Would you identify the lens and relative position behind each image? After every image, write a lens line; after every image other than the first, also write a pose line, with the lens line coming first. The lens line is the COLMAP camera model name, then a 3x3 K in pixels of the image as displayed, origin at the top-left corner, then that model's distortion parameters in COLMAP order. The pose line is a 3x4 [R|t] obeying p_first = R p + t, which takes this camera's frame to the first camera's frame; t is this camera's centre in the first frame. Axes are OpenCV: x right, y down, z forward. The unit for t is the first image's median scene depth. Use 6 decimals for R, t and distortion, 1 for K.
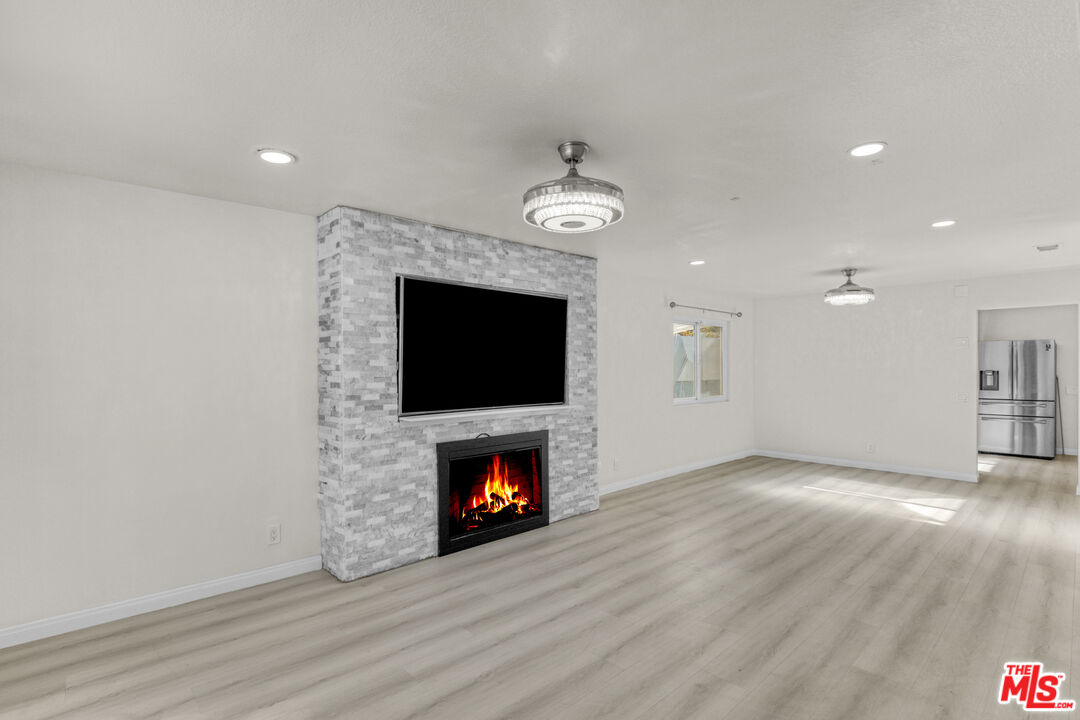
lens RADIAL K [[506.2, 0, 521.1], [0, 506.2, 369.6], [0, 0, 1]] dist [-0.031725, 0.001012]
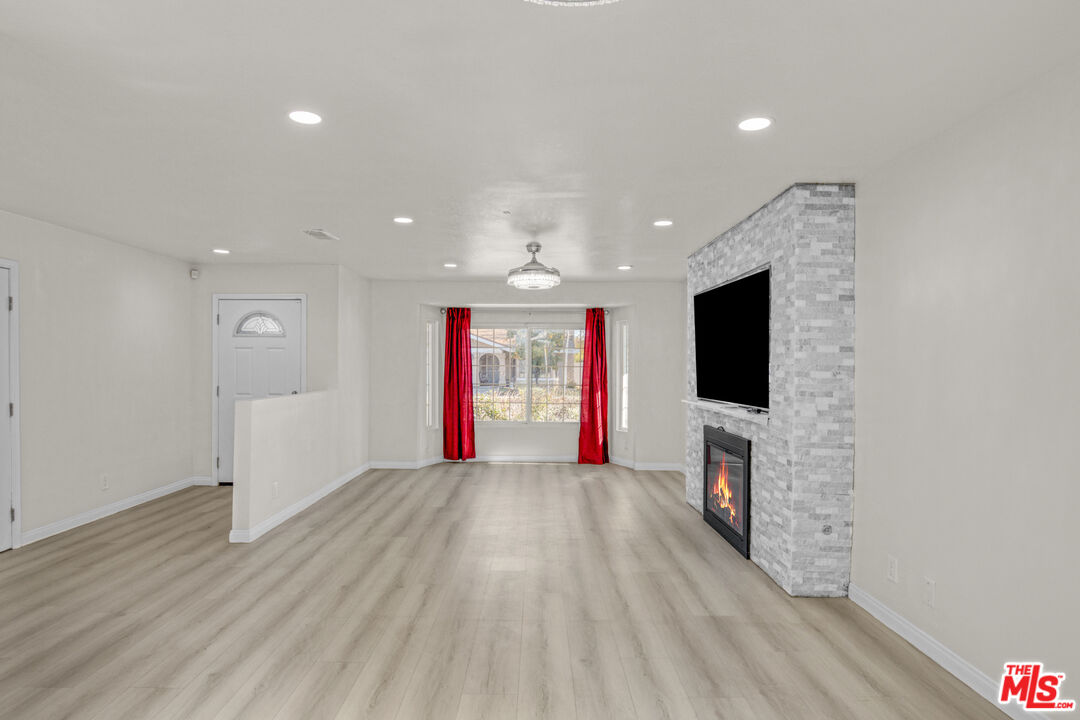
lens RADIAL K [[589.4, 0, 539.5], [0, 589.4, 360.5], [0, 0, 1]] dist [-0.004592, 0.000171]
pose [[-0.648797, -0.001302, -0.760960, 1.155890], [-0.002473, 0.999997, 0.000397, -0.008371], [0.760957, 0.002139, -0.648798, 1.597464]]
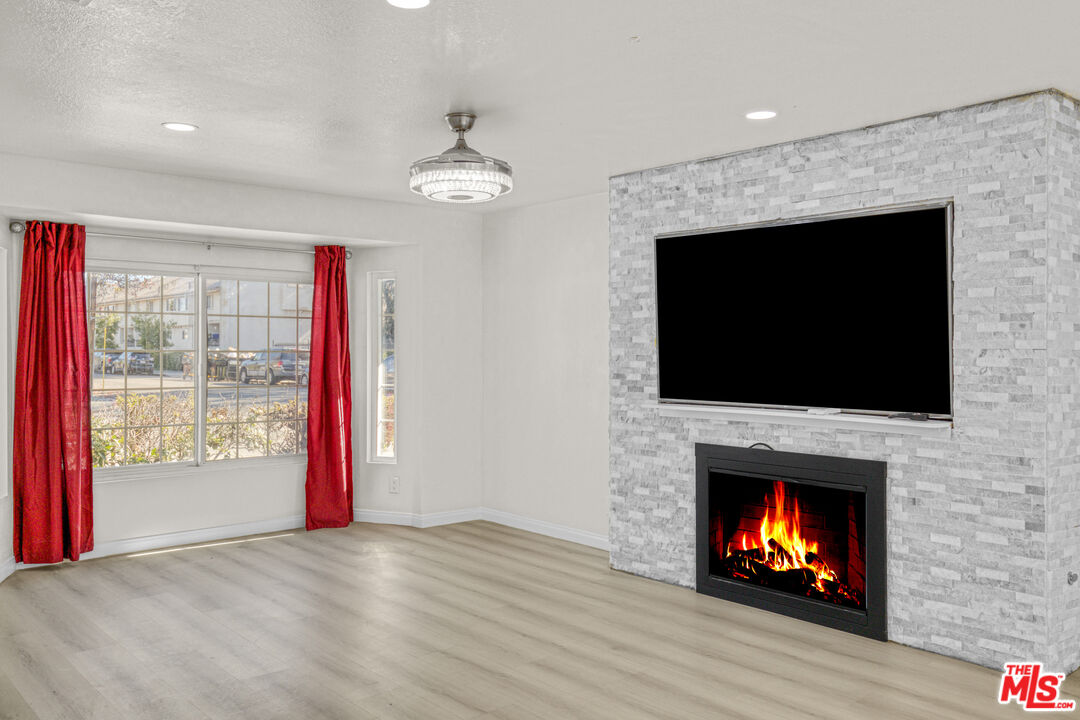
lens RADIAL K [[867.4, 0, 528.5], [0, 867.4, 340.4], [0, 0, 1]] dist [0.022013, -0.003173]
pose [[0.002208, -0.000796, -0.999997, 1.149395], [-0.004184, 0.999991, -0.000805, -0.008624], [0.999989, 0.004185, 0.002205, 0.733378]]
